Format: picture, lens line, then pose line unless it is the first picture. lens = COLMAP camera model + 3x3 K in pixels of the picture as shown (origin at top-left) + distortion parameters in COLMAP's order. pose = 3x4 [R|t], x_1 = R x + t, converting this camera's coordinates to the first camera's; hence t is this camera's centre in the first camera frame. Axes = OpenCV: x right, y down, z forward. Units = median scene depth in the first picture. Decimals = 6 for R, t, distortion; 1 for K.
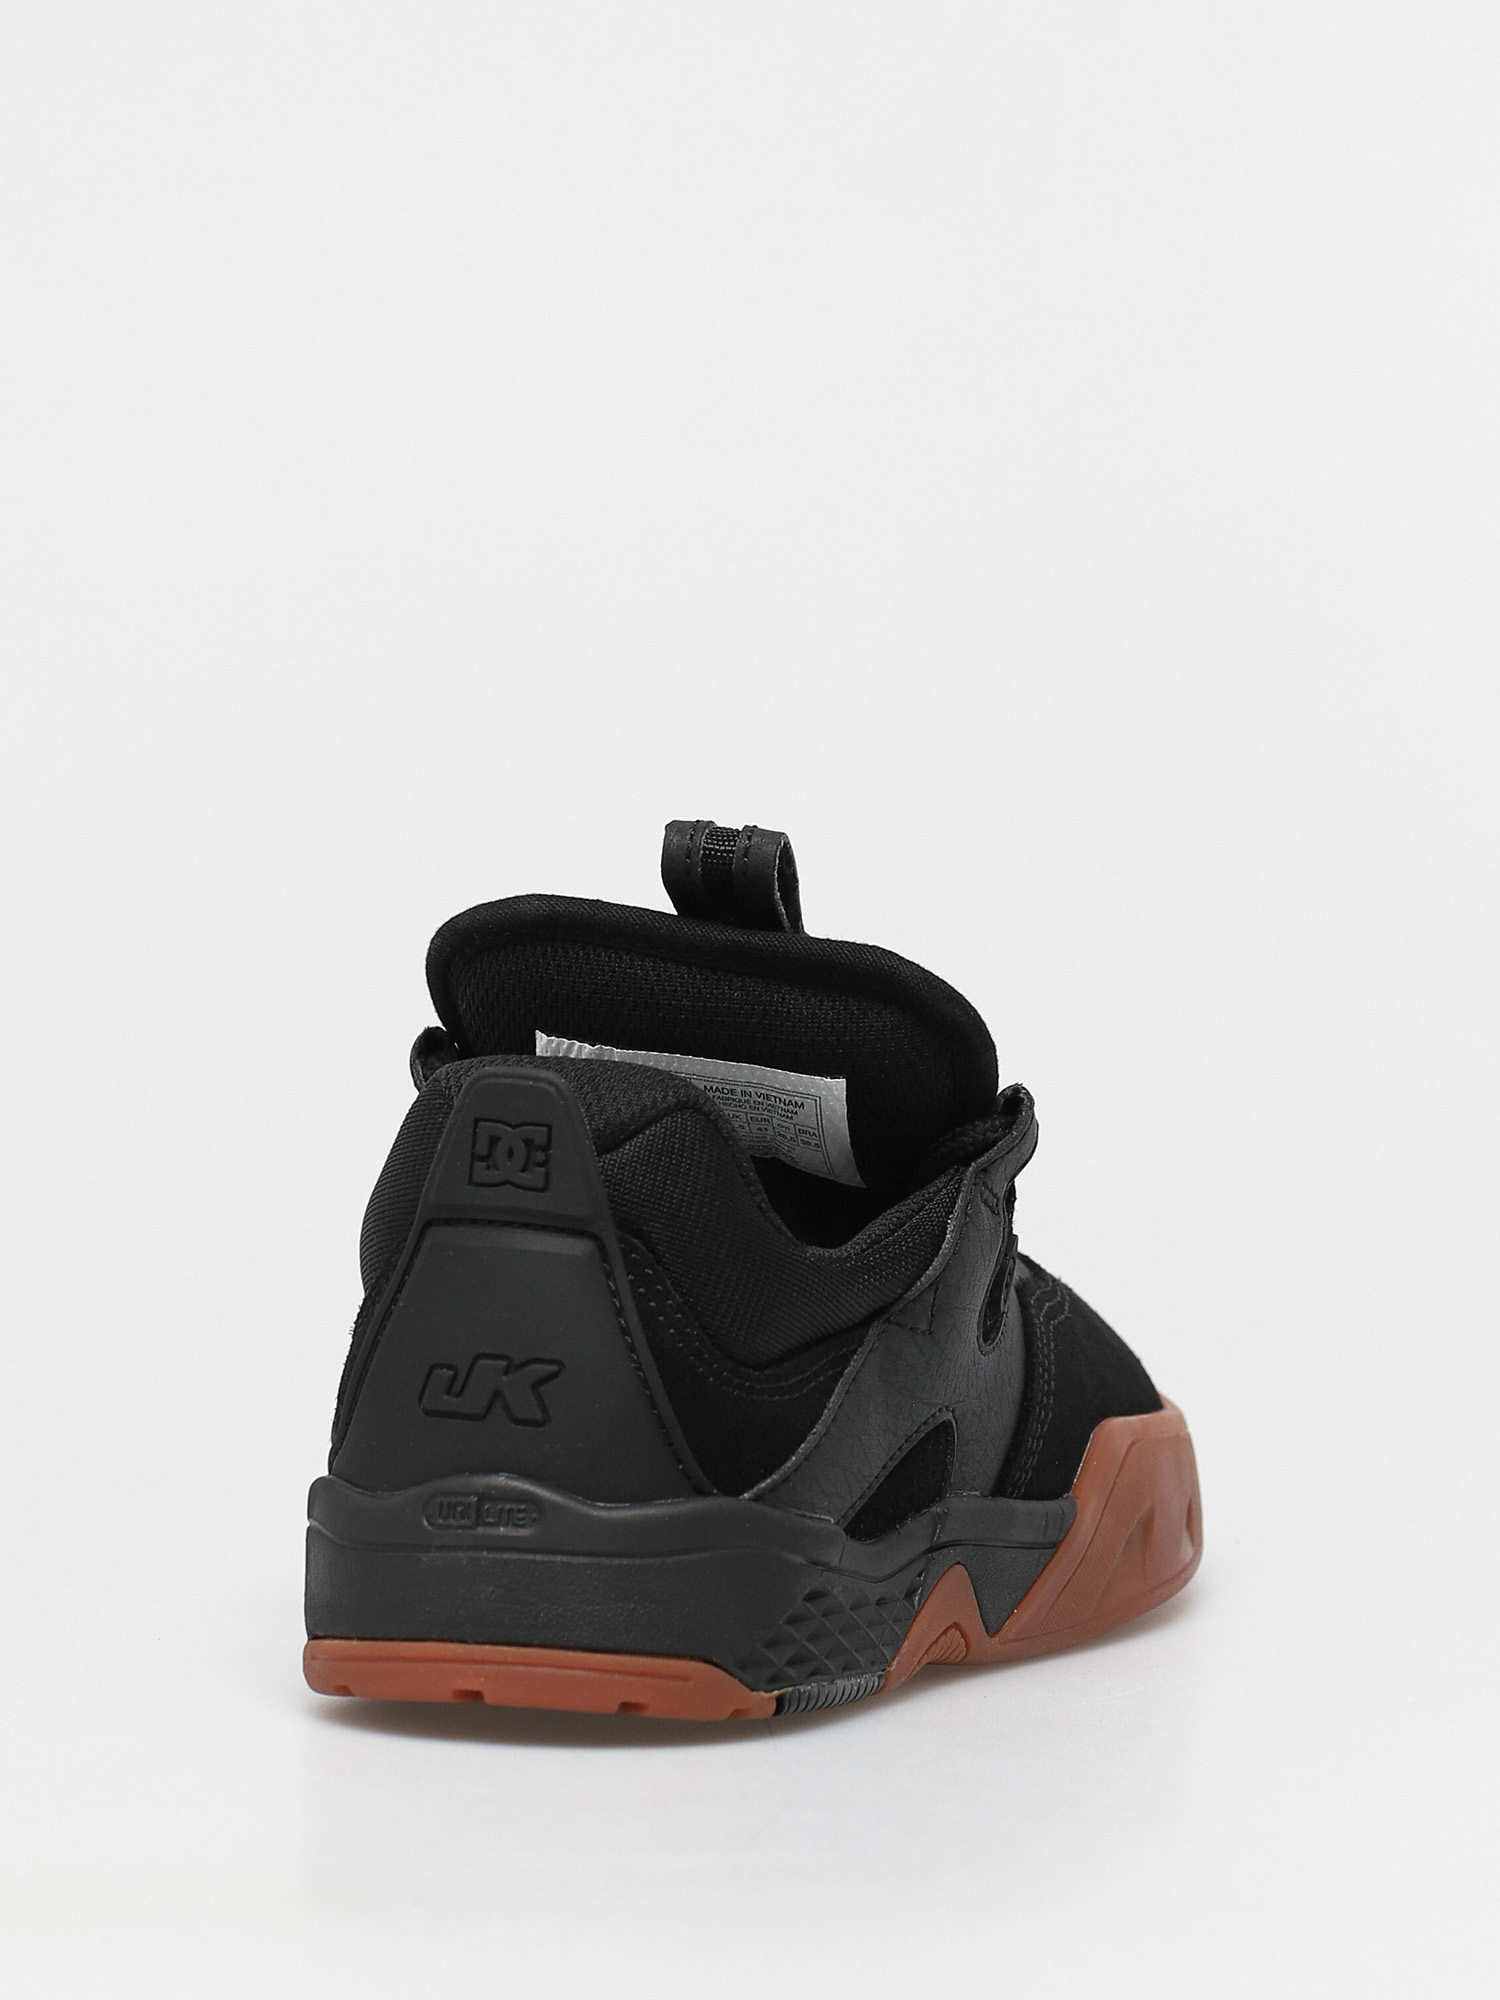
lens RADIAL K [[5606.7, 0, 750.0], [0, 5606.7, 1000.0], [0, 0, 1]] dist [-0.470338, 0.771136]
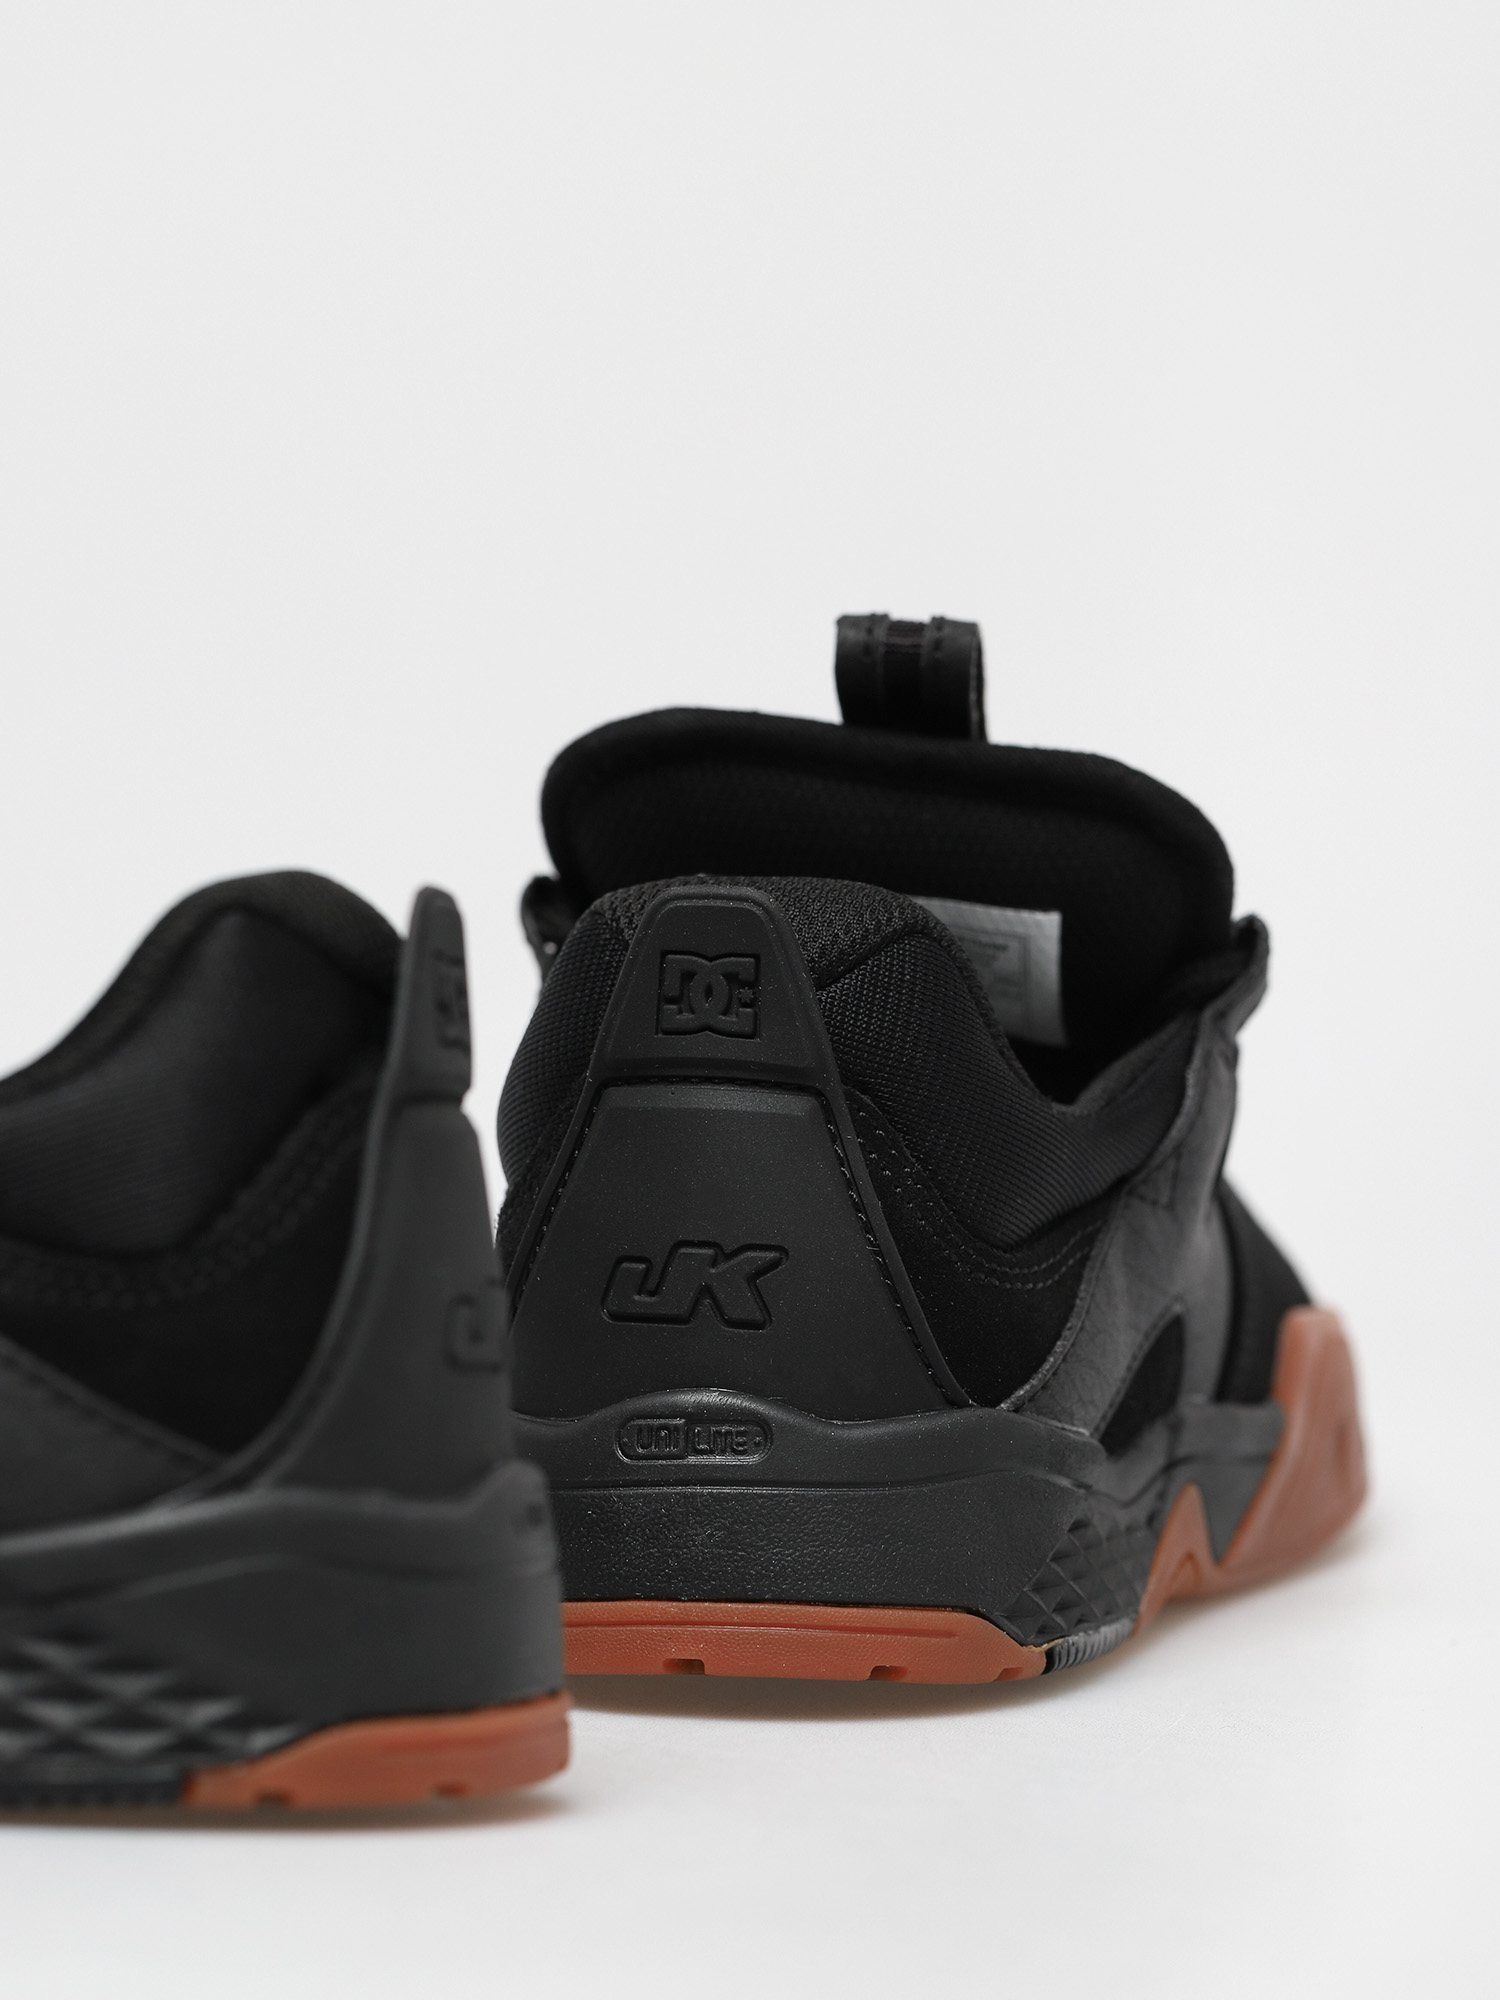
lens RADIAL K [[5606.7, 0, 750.0], [0, 5606.7, 1000.0], [0, 0, 1]] dist [-0.470338, 0.771136]
pose [[0.999482, -0.032188, 0.000783, -0.037250], [0.032176, 0.999404, 0.012514, 0.018538], [-0.001185, -0.012483, 0.999921, 0.189803]]
